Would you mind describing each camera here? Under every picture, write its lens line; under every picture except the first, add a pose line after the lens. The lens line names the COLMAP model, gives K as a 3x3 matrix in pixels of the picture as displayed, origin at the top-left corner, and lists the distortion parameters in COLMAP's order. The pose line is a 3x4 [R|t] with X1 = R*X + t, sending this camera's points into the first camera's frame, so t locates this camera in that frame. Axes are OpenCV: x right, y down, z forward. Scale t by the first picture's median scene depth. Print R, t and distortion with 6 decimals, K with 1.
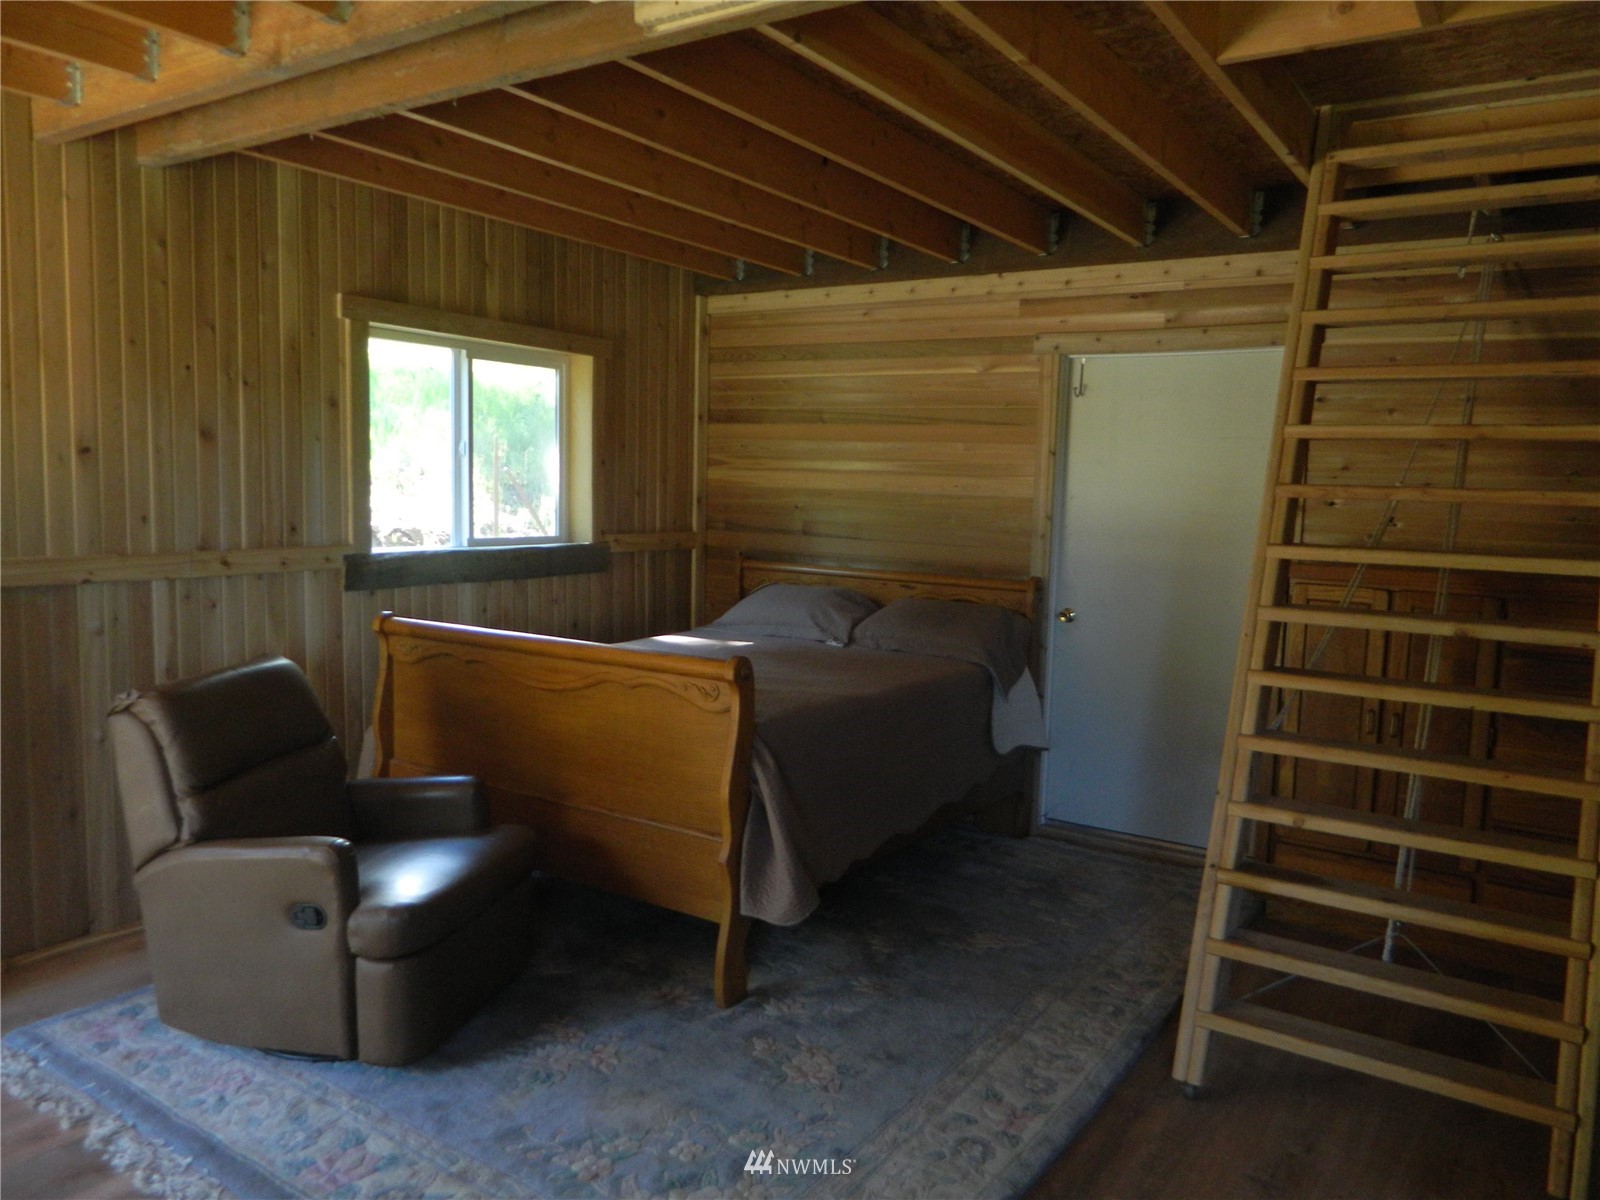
lens RADIAL K [[1167.1, 0, 800.5], [0, 1167.1, 596.2], [0, 0, 1]] dist [-0.006373, 0.003886]
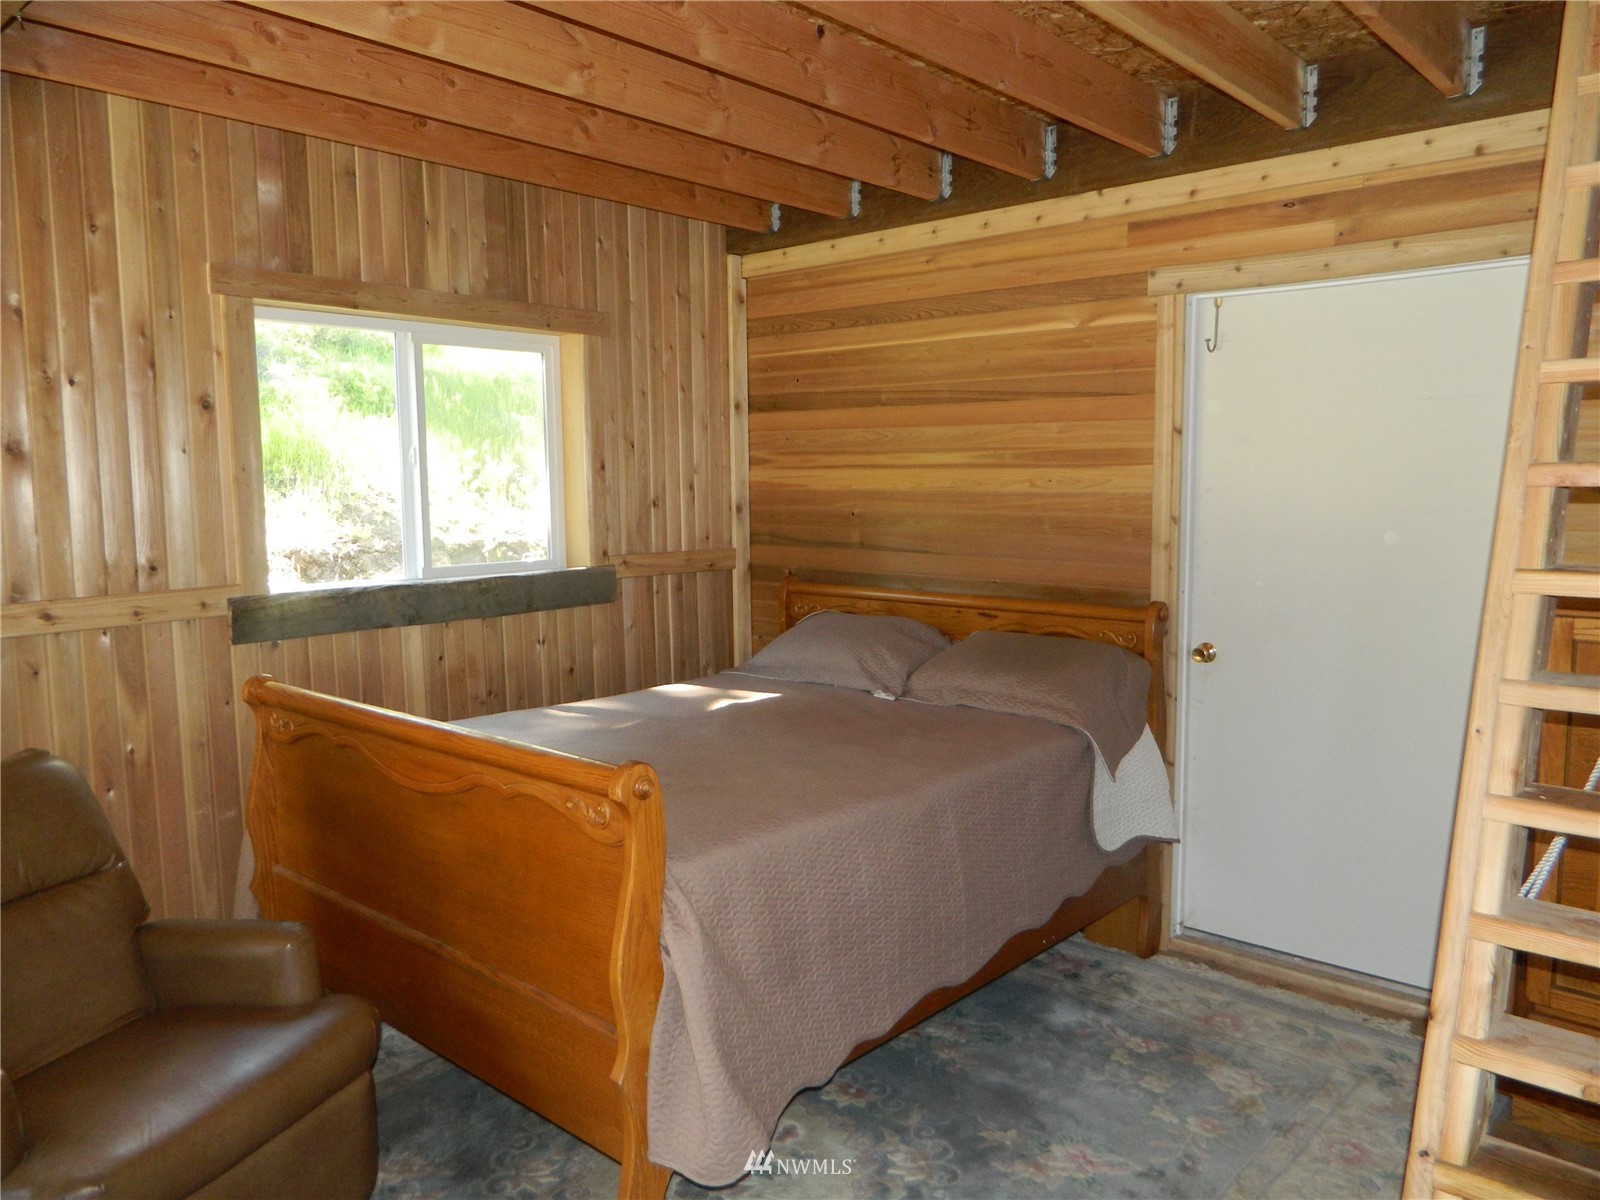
lens RADIAL K [[1167.1, 0, 804.3], [0, 1167.1, 596.0], [0, 0, 1]] dist [-0.006373, 0.003886]
pose [[0.989407, -0.021313, -0.143597, 0.086951], [0.021615, 0.999766, 0.000540, -0.024978], [0.143552, -0.003638, 0.989636, 0.244060]]
